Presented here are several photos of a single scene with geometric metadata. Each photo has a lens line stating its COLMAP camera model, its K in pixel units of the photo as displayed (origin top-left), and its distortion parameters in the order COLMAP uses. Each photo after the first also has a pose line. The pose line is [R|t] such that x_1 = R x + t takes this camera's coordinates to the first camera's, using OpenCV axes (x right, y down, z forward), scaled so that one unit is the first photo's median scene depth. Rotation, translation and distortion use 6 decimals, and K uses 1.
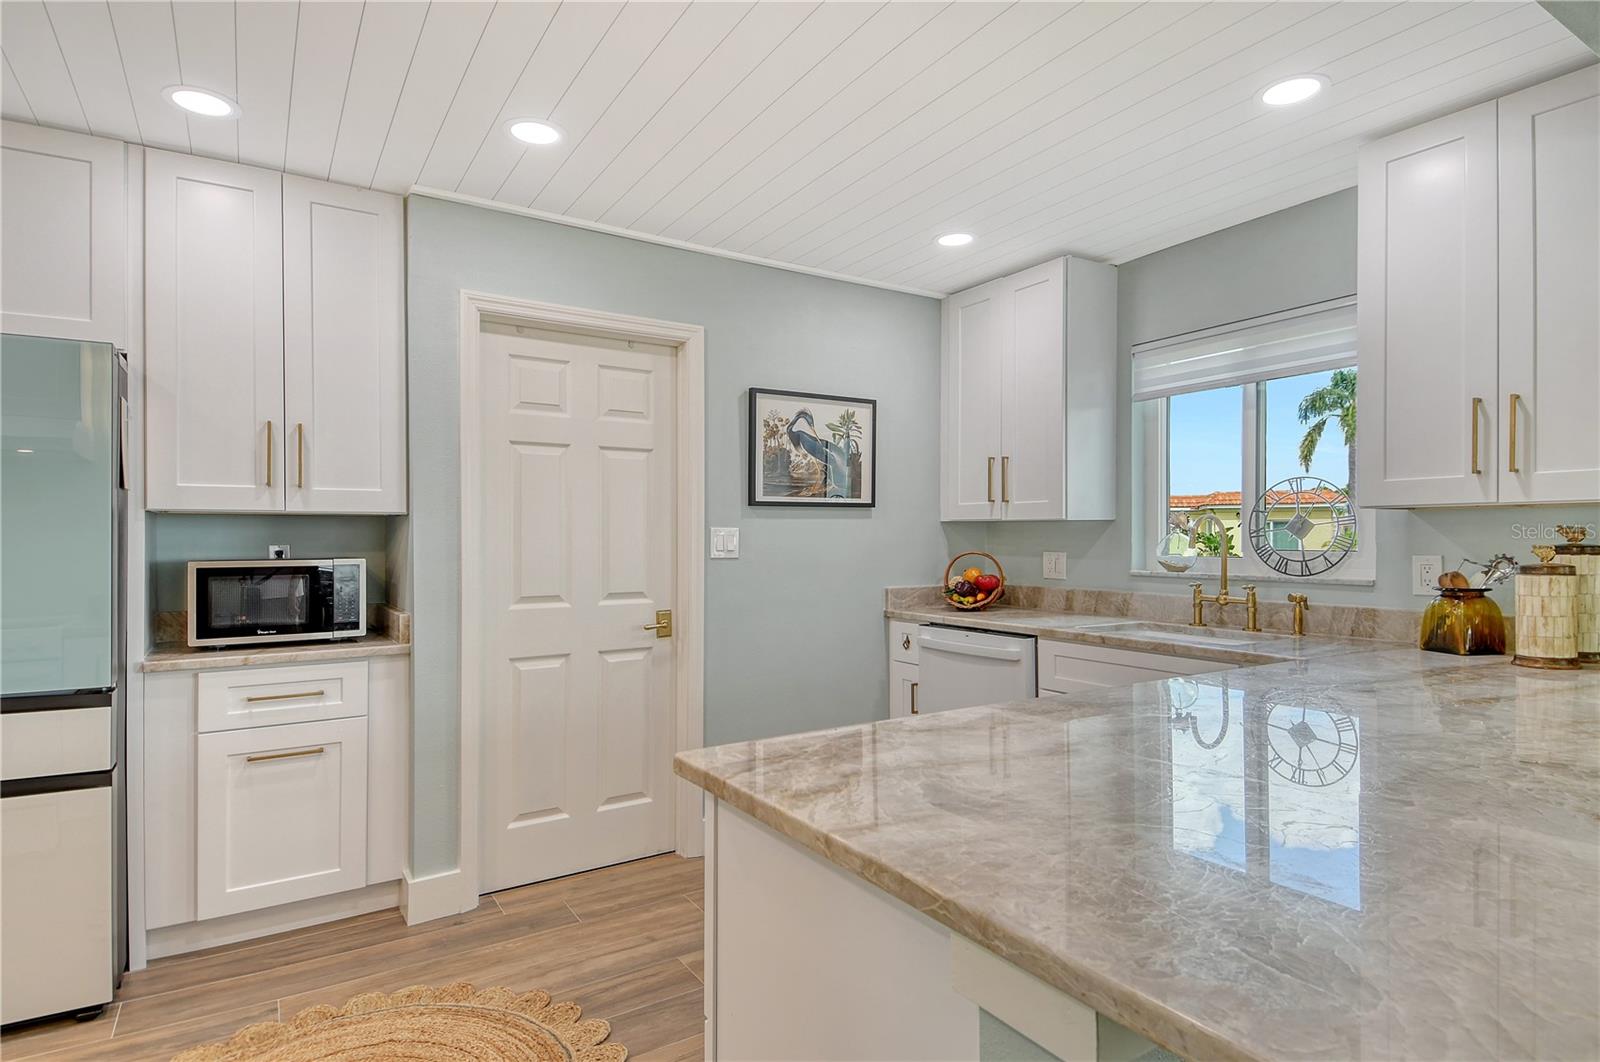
lens RADIAL K [[840.3, 0, 818.4], [0, 840.3, 523.9], [0, 0, 1]] dist [0.072544, -0.051355]
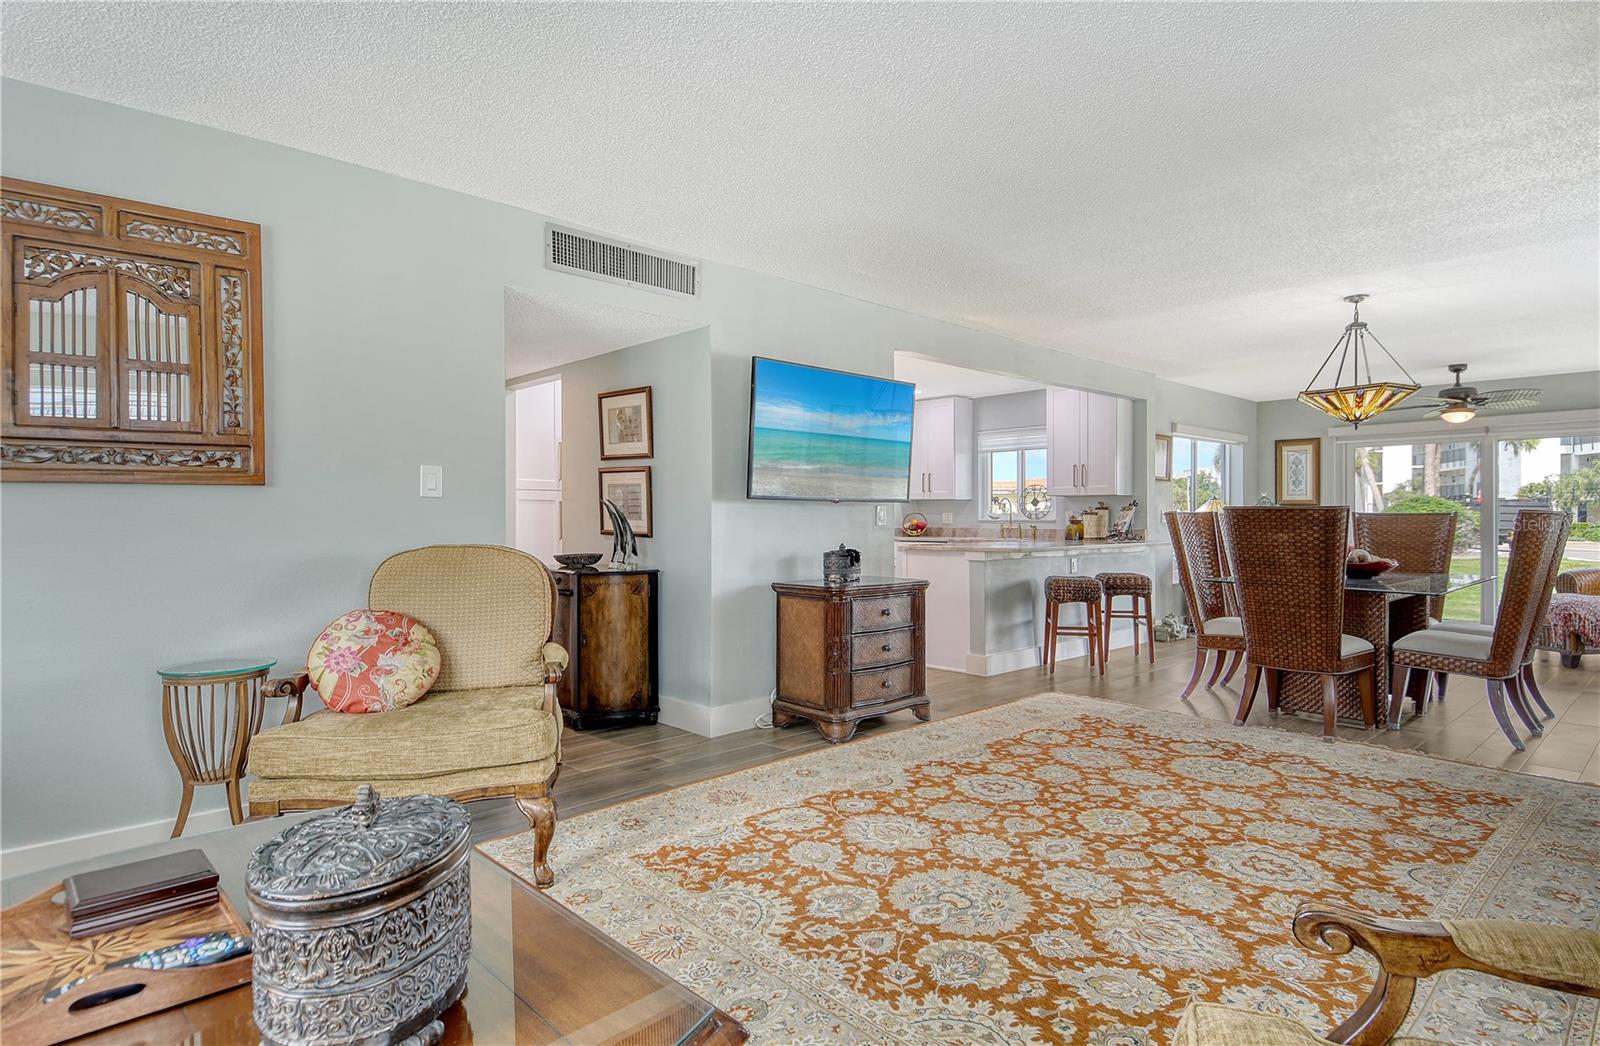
lens RADIAL K [[841.1, 0, 798.9], [0, 841.1, 501.6], [0, 0, 1]] dist [0.029358, -0.026941]
pose [[0.986303, 0.006420, 0.164817, -0.582519], [-0.005973, 0.999977, -0.003208, 0.013514], [-0.164834, 0.002180, 0.986319, -1.412182]]
